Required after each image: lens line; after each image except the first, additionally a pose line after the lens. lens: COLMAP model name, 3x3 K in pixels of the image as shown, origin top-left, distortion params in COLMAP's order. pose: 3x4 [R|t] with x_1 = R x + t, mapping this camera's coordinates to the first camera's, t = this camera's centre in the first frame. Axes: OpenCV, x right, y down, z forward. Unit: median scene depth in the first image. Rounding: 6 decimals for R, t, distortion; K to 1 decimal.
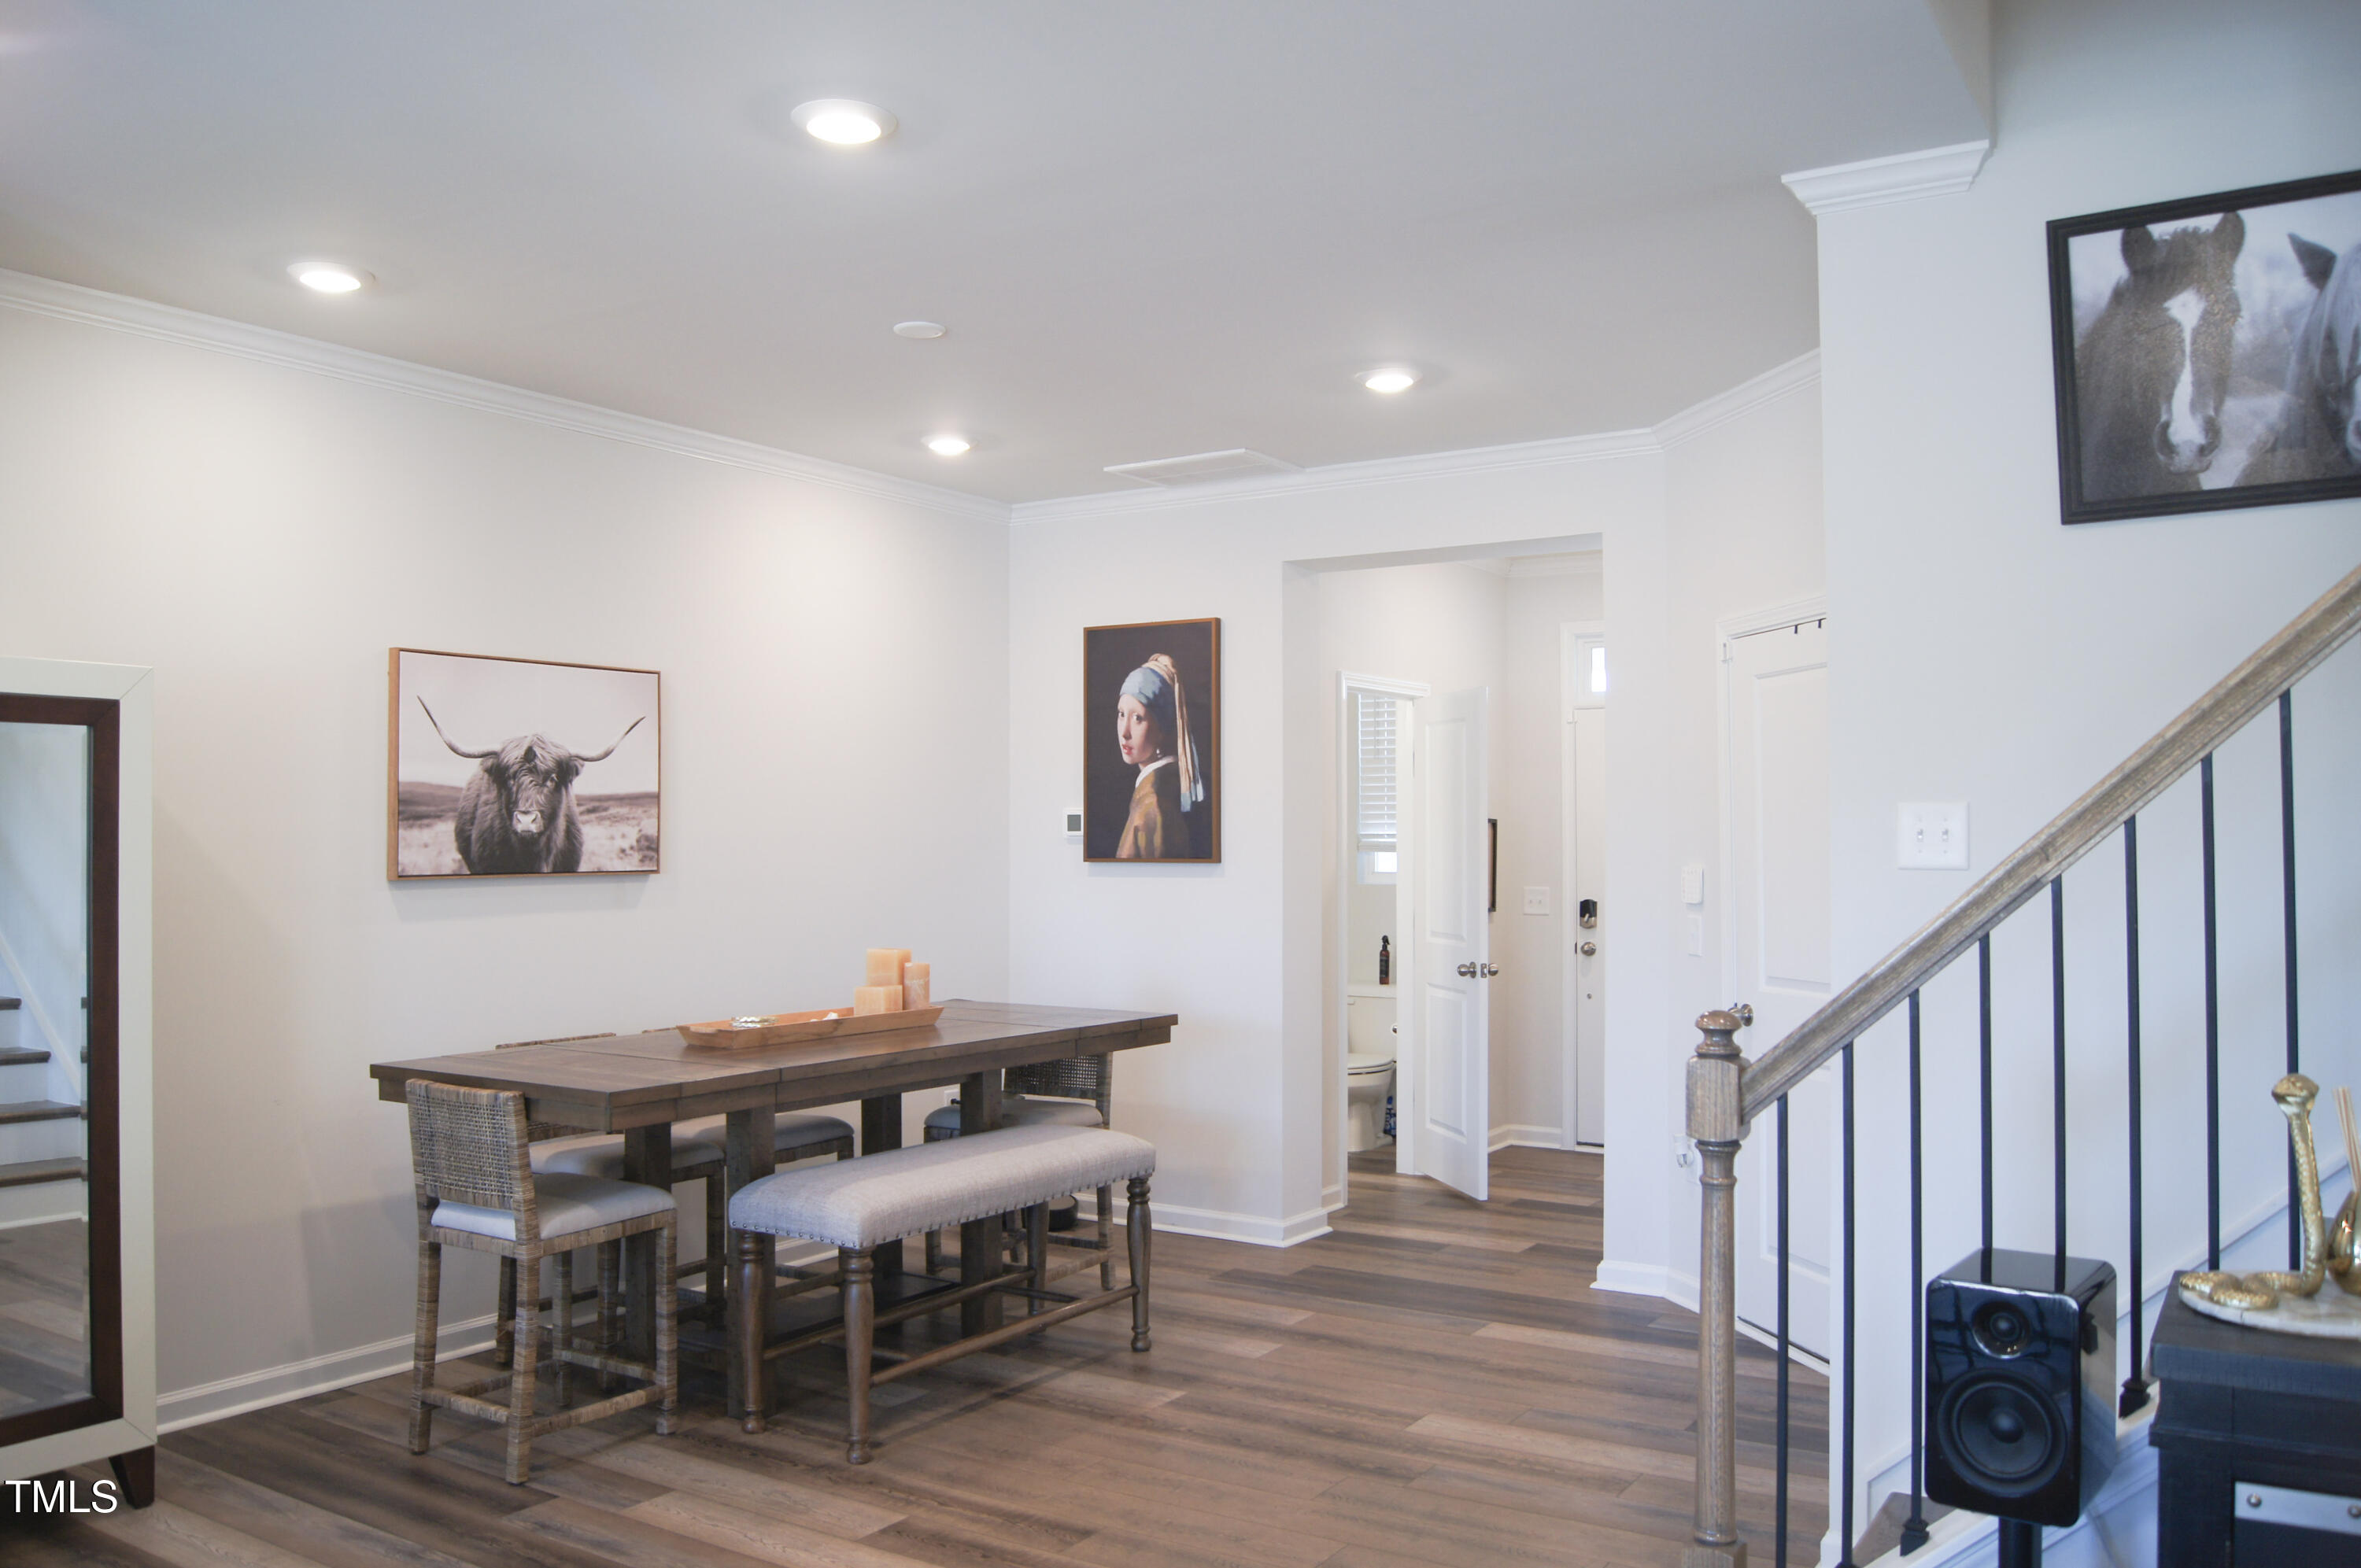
lens RADIAL K [[1838.8, 0, 1084.5], [0, 1838.8, 802.6], [0, 0, 1]] dist [-0.081307, 0.014113]
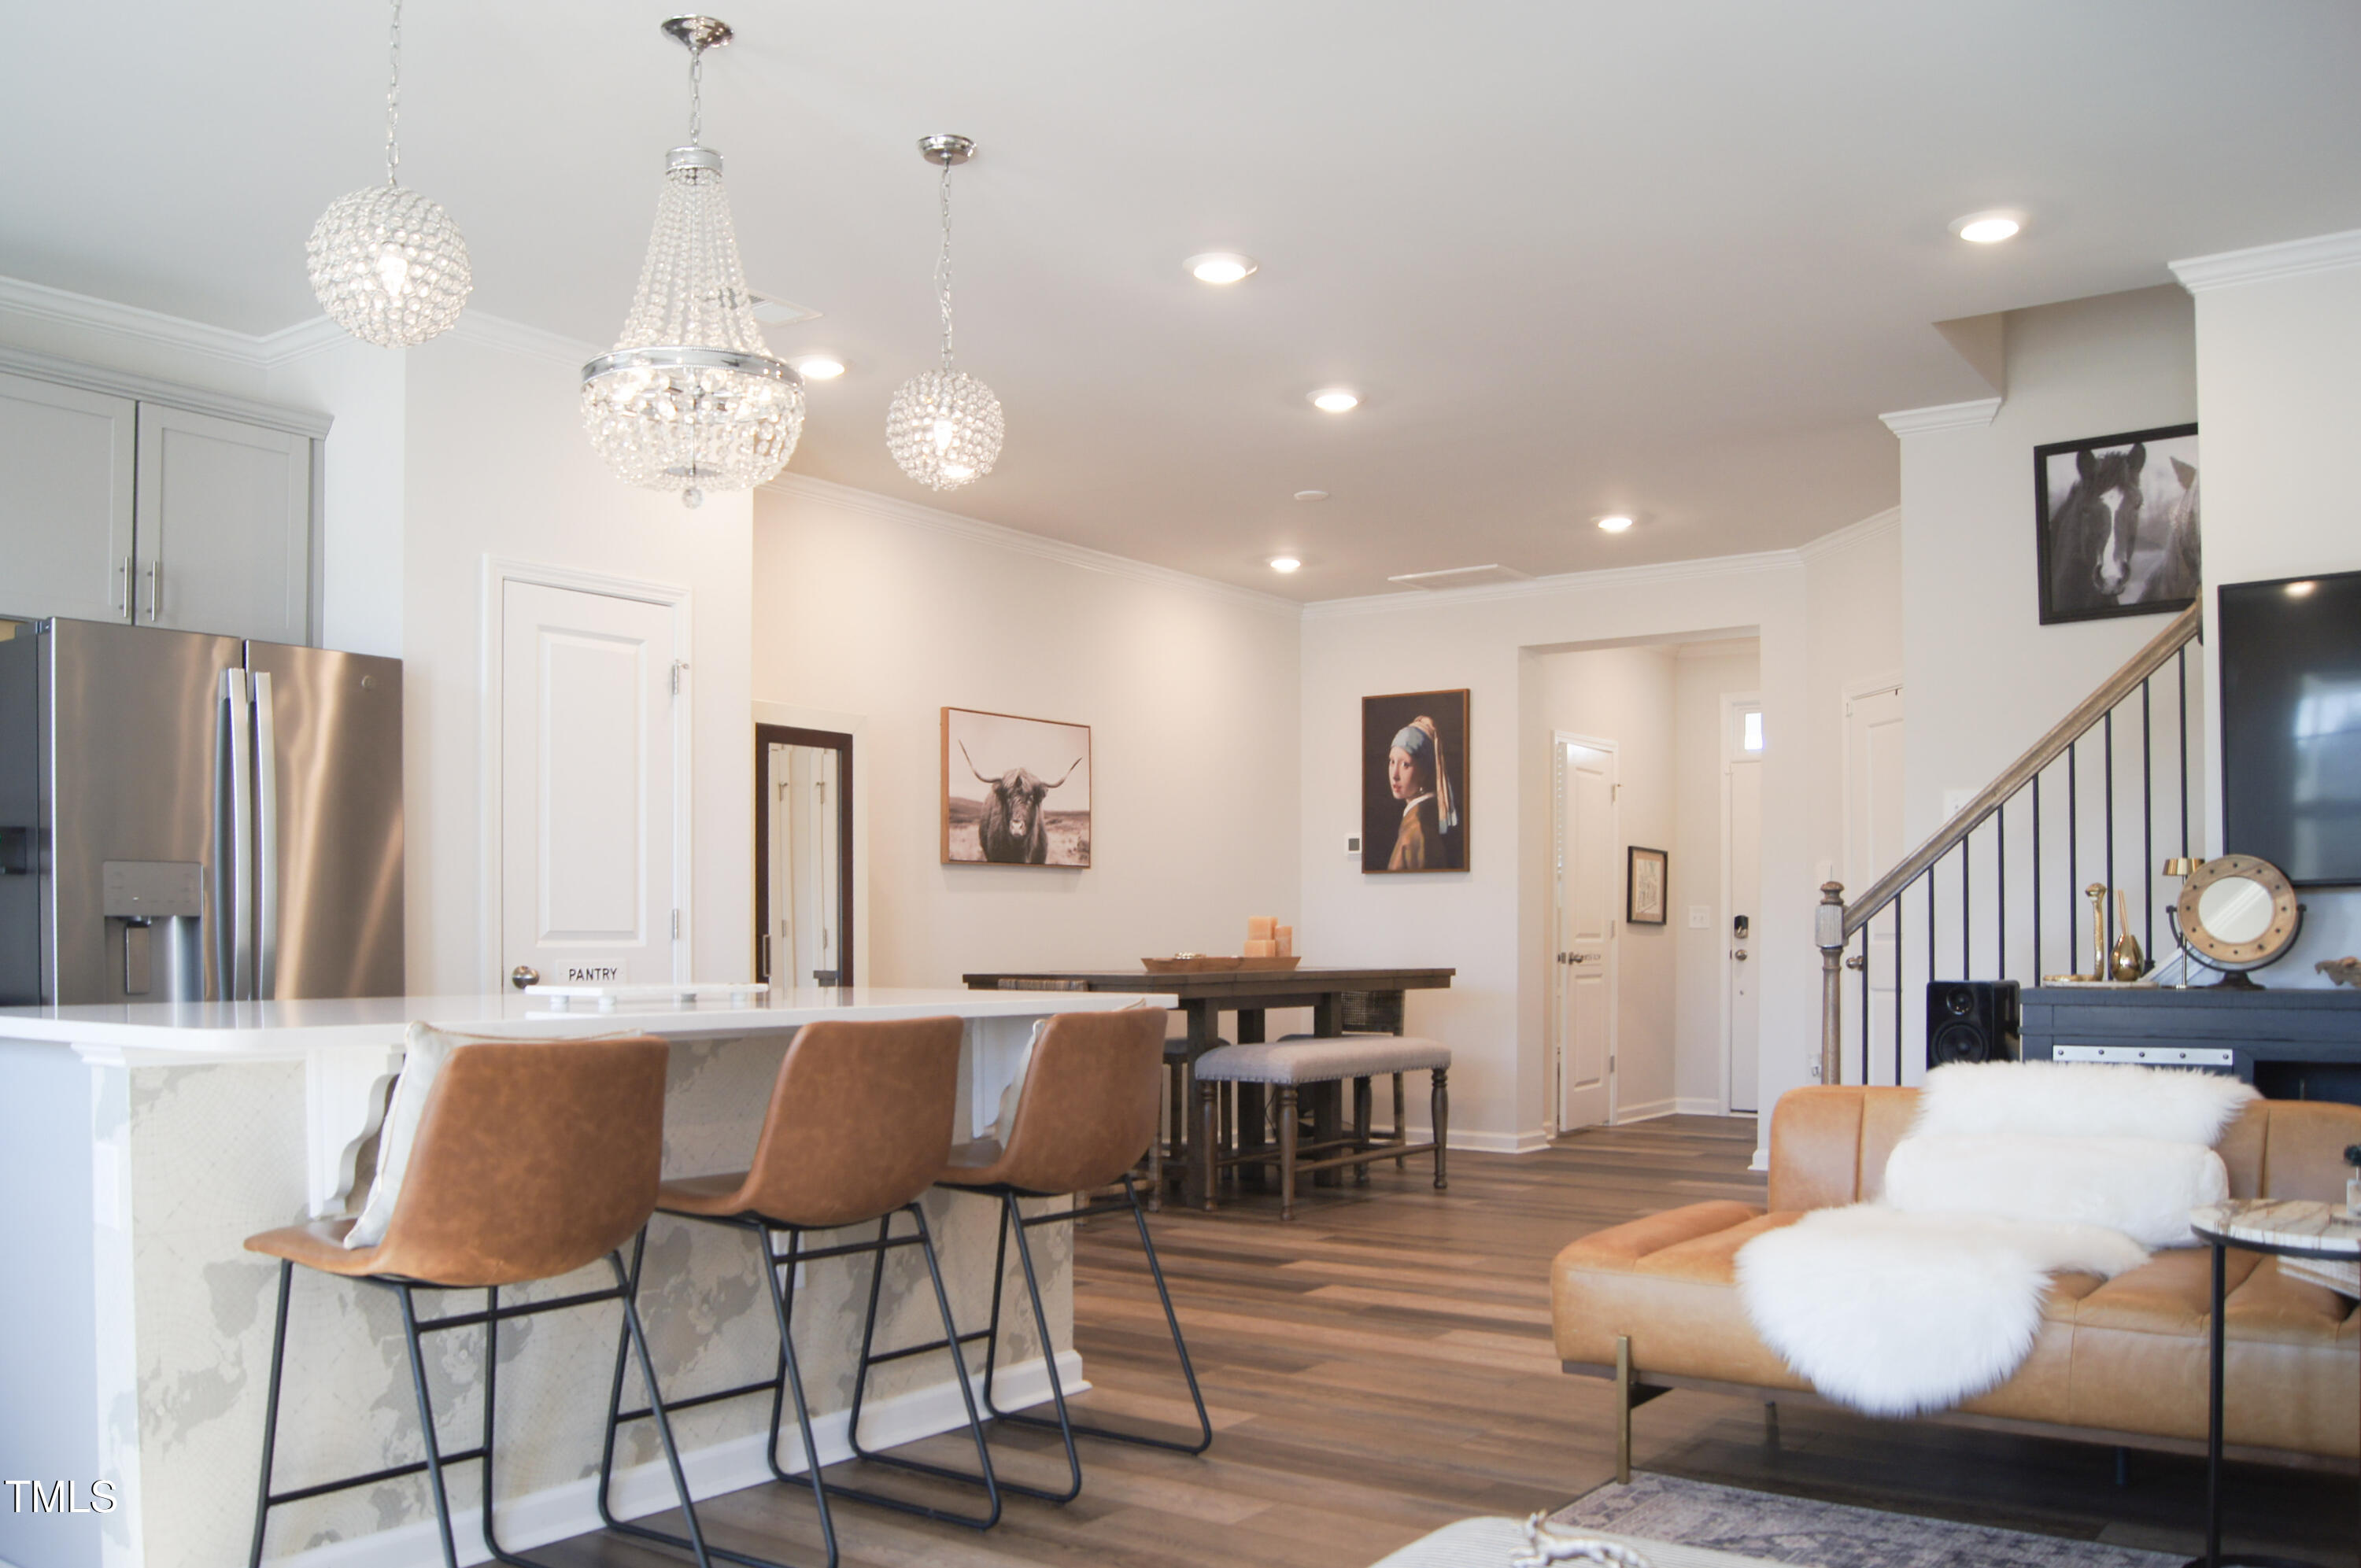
lens RADIAL K [[1838.8, 0, 1131.4], [0, 1838.8, 934.6], [0, 0, 1]] dist [-0.081307, 0.014113]
pose [[0.998948, 0.000284, -0.045850, -0.144605], [0.000942, 0.999643, 0.026715, 0.055779], [0.045841, -0.026730, 0.998591, -0.455135]]
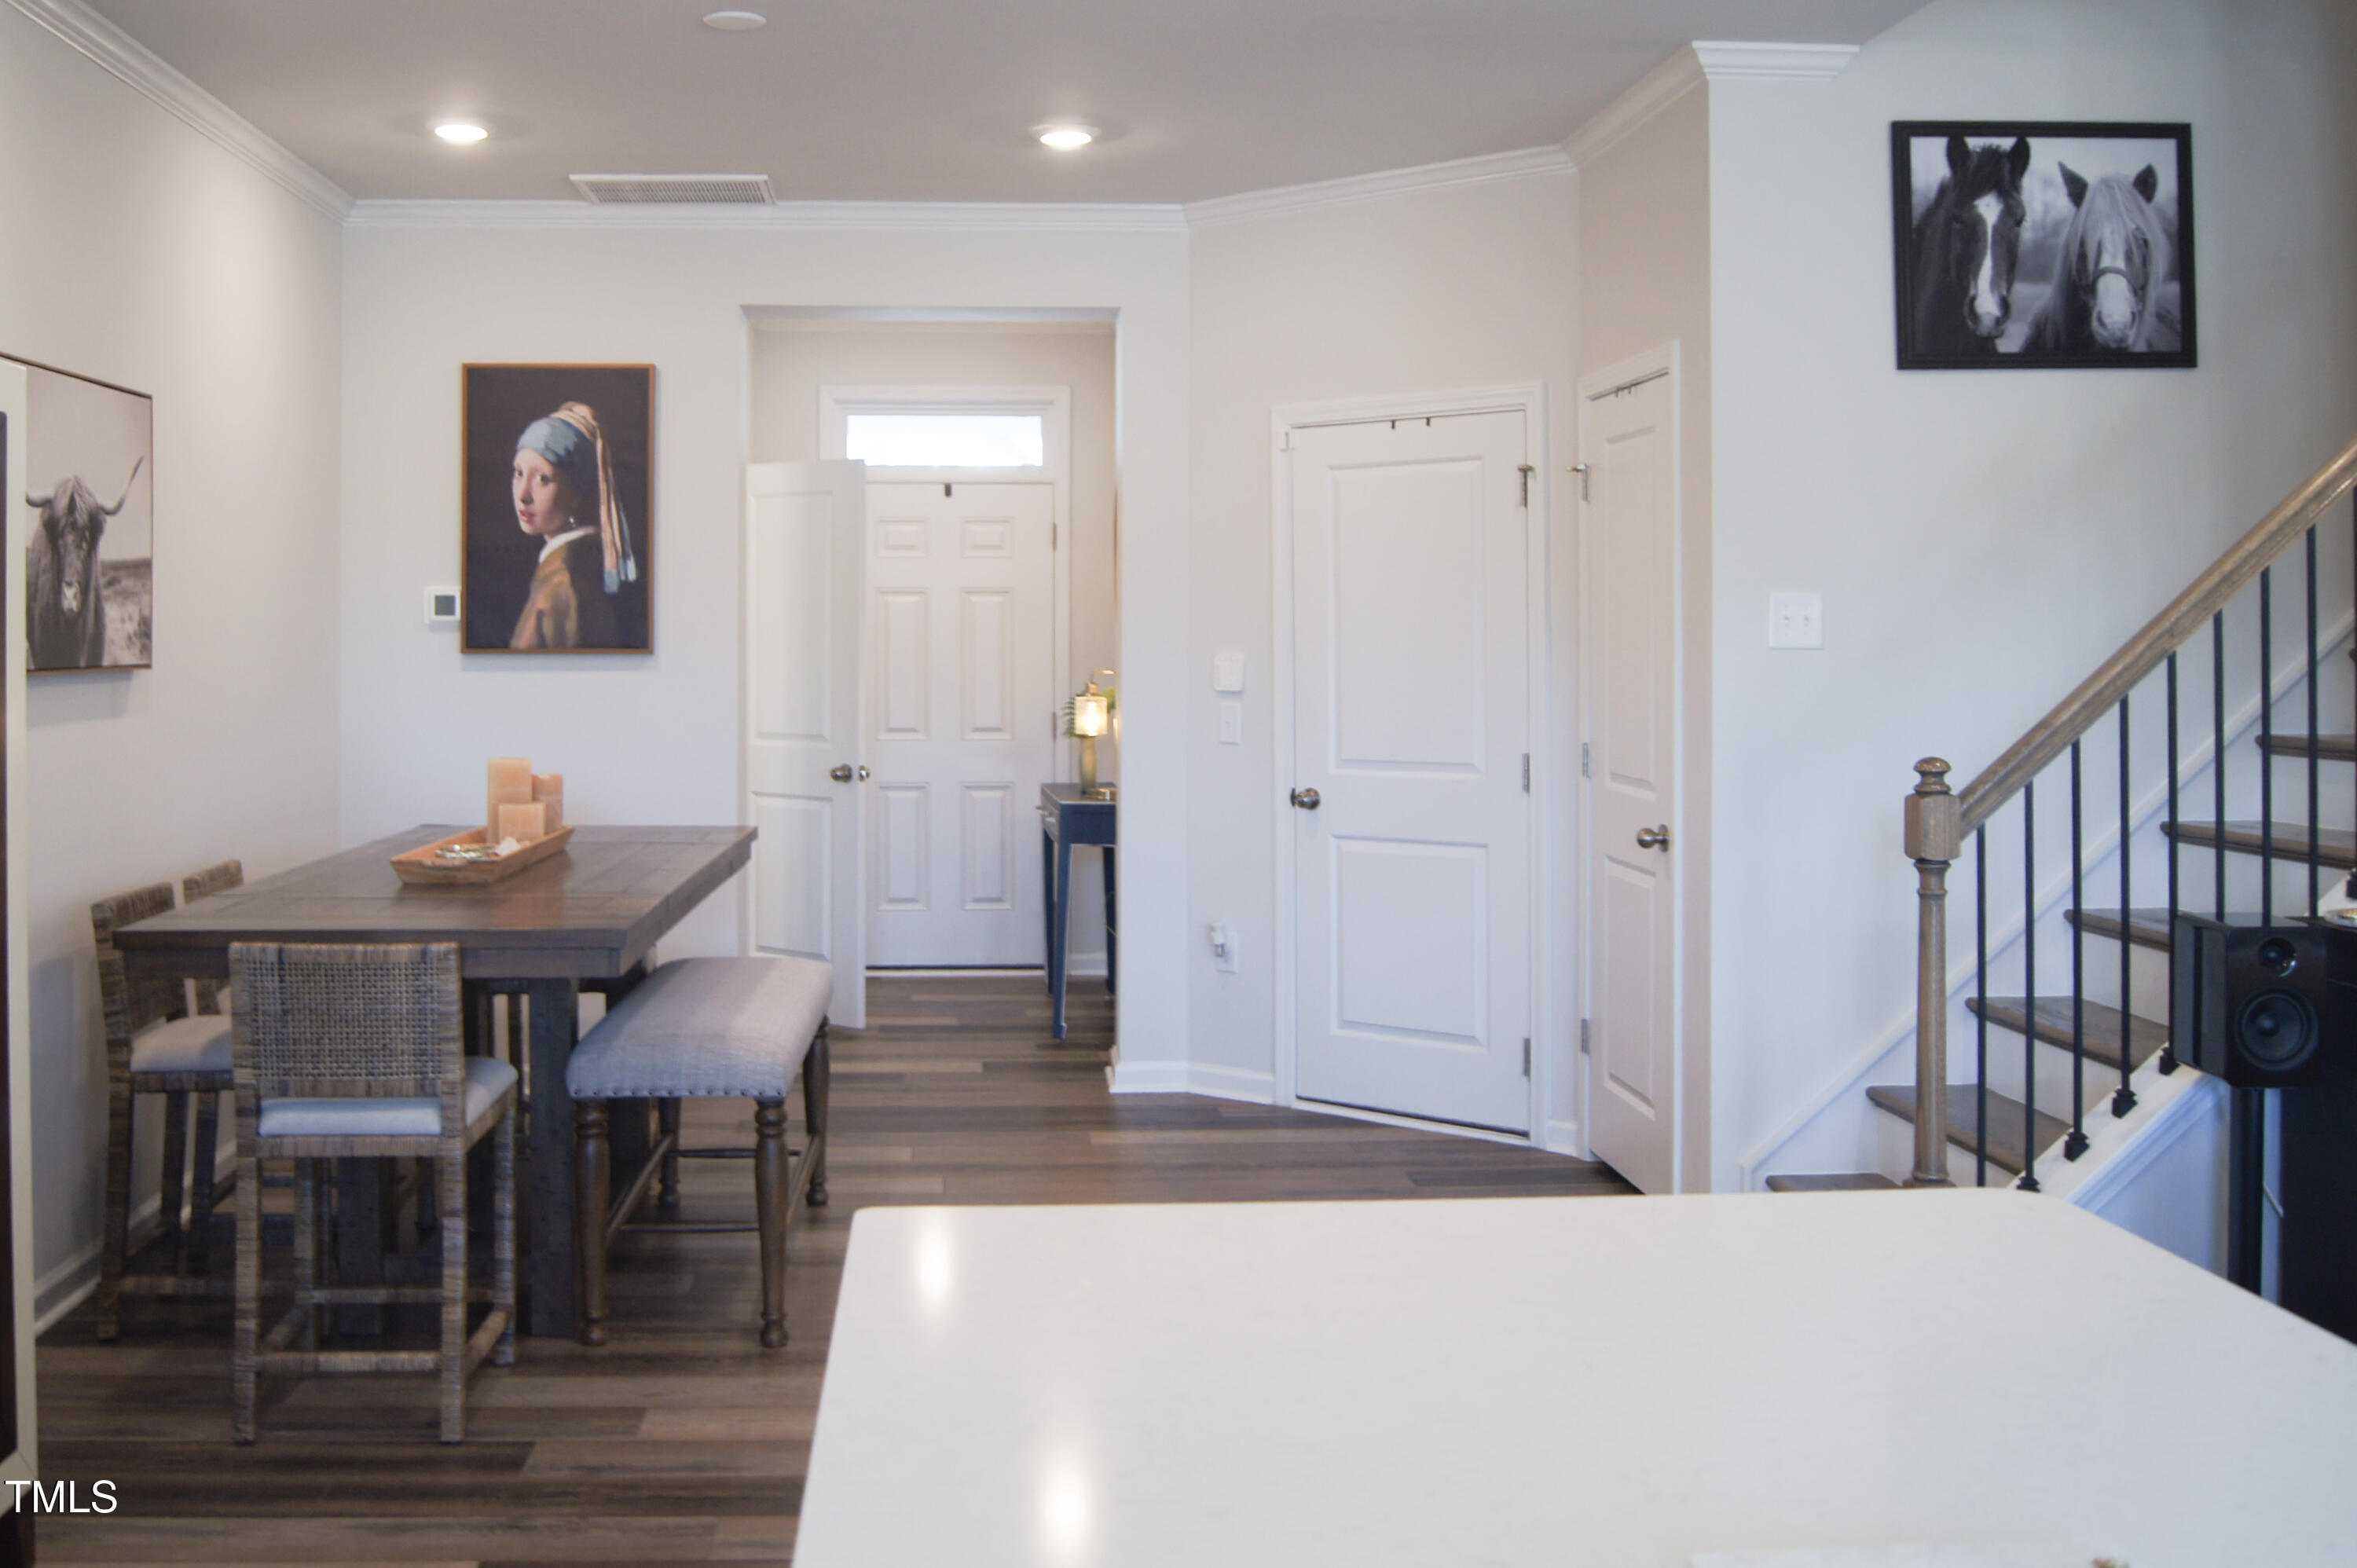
lens RADIAL K [[2263.5, 0, 1122.4], [0, 2263.5, 637.2], [0, 0, 1]] dist [-0.077085, 0.000000]
pose [[0.805213, 0.000202, 0.592986, -0.481071], [-0.013055, 0.999764, 0.017387, 0.005540], [-0.592842, -0.021742, 0.805025, 0.042658]]
